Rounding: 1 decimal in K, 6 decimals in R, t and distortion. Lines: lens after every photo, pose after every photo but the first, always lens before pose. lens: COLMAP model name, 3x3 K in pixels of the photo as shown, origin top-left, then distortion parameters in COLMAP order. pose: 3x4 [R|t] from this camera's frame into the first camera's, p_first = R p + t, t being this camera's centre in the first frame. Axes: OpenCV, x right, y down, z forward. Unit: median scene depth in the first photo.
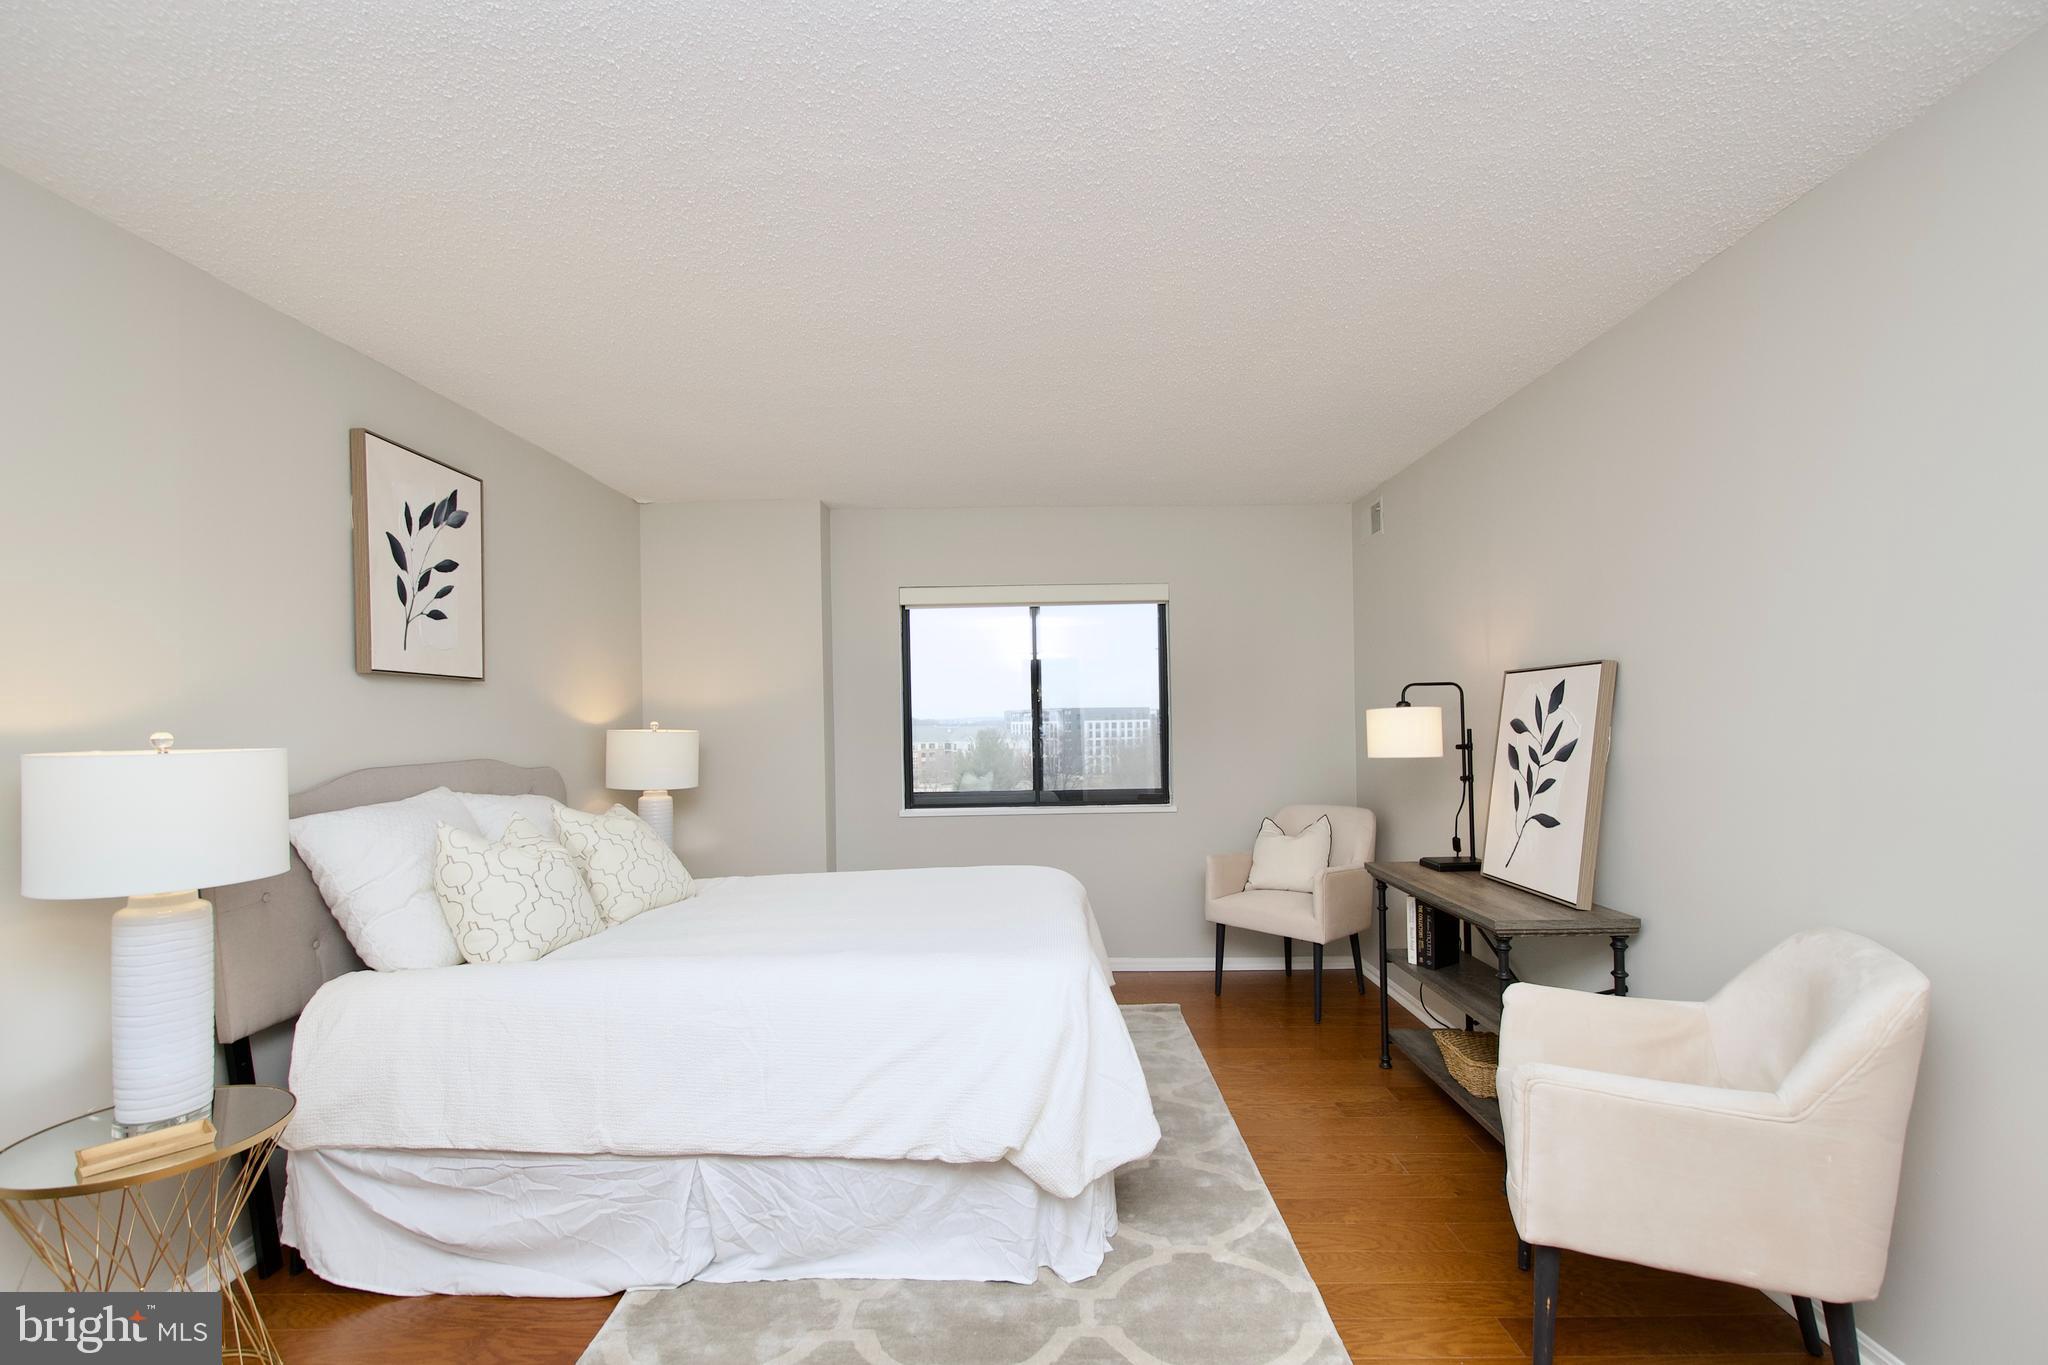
lens RADIAL K [[897.0, 0, 1038.4], [0, 897.0, 709.8], [0, 0, 1]] dist [0.016002, -0.009238]
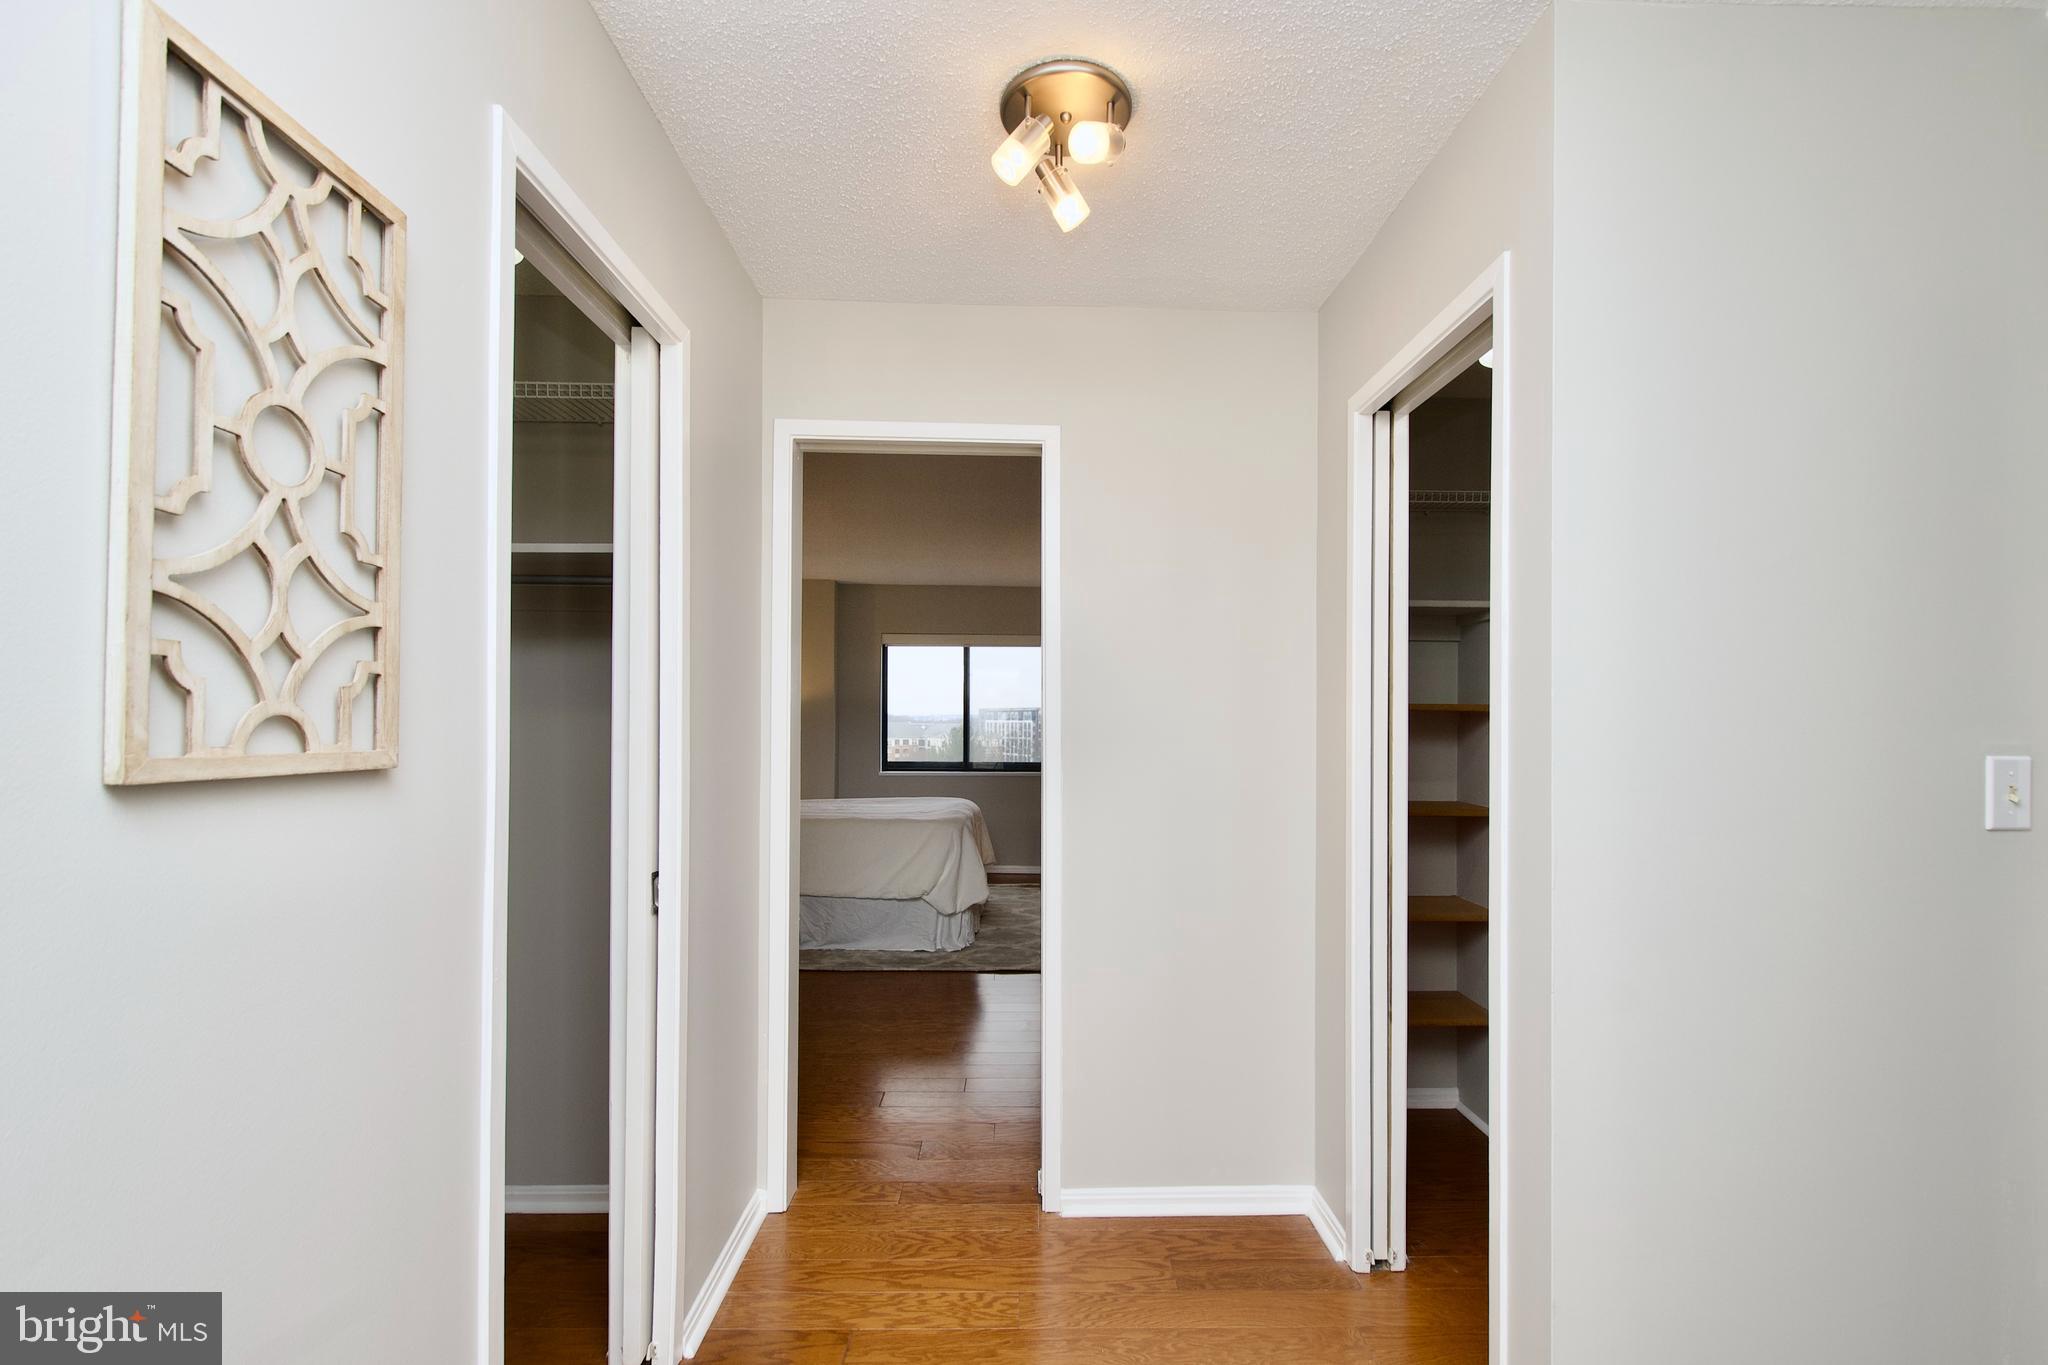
lens RADIAL K [[897.0, 0, 1038.4], [0, 897.0, 709.8], [0, 0, 1]] dist [0.016002, -0.009238]
pose [[0.999407, 0.020937, 0.027334, 0.106195], [-0.020963, 0.999780, 0.000666, -0.006918], [-0.027314, -0.001238, 0.999626, -0.762588]]
